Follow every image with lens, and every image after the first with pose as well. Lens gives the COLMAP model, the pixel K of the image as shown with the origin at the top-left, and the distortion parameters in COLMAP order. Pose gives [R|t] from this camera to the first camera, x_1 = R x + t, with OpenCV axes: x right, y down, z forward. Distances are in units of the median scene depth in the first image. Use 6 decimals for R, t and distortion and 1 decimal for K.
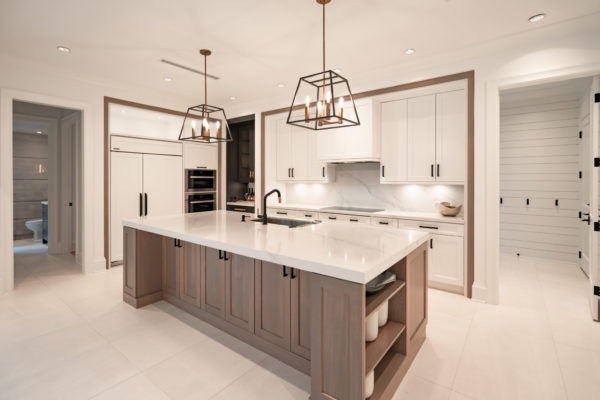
lens RADIAL K [[279.0, 0, 296.1], [0, 279.0, 177.7], [0, 0, 1]] dist [-0.001482, 0.000038]
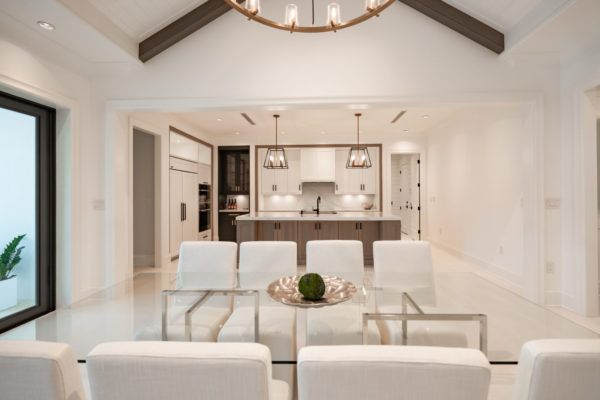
lens RADIAL K [[279.0, 0, 304.0], [0, 279.0, 191.5], [0, 0, 1]] dist [-0.001482, 0.000038]
pose [[0.816453, 0.003693, 0.577401, -0.931156], [0.000769, 0.999972, -0.007483, 0.016982], [-0.577412, 0.006553, 0.816427, -0.383025]]
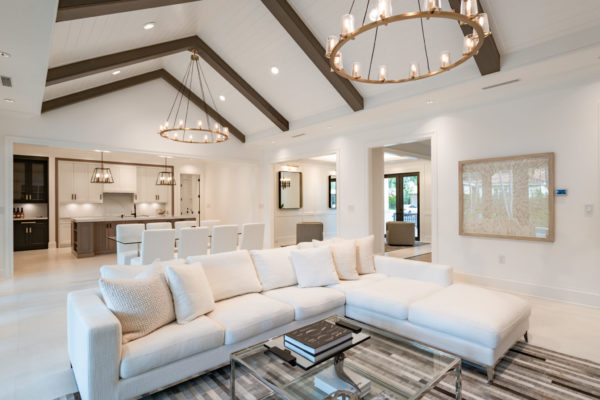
lens RADIAL K [[308.2, 0, 302.6], [0, 308.2, 199.7], [0, 0, 1]] dist [0.001018, 0.000193]
pose [[0.172390, 0.005359, 0.985014, -1.957632], [0.000363, 0.999985, -0.005504, 0.011386], [-0.985029, 0.001306, 0.172385, -0.796458]]
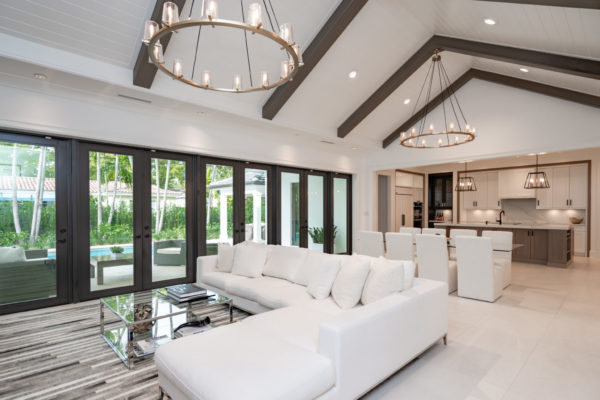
lens RADIAL K [[306.2, 0, 298.6], [0, 306.2, 210.9], [0, 0, 1]] dist [-0.001513, -0.000701]
pose [[0.990711, -0.001304, -0.135979, -1.119851], [0.002508, 0.999959, 0.008685, 0.011090], [0.135962, -0.008945, 0.990674, -1.454335]]
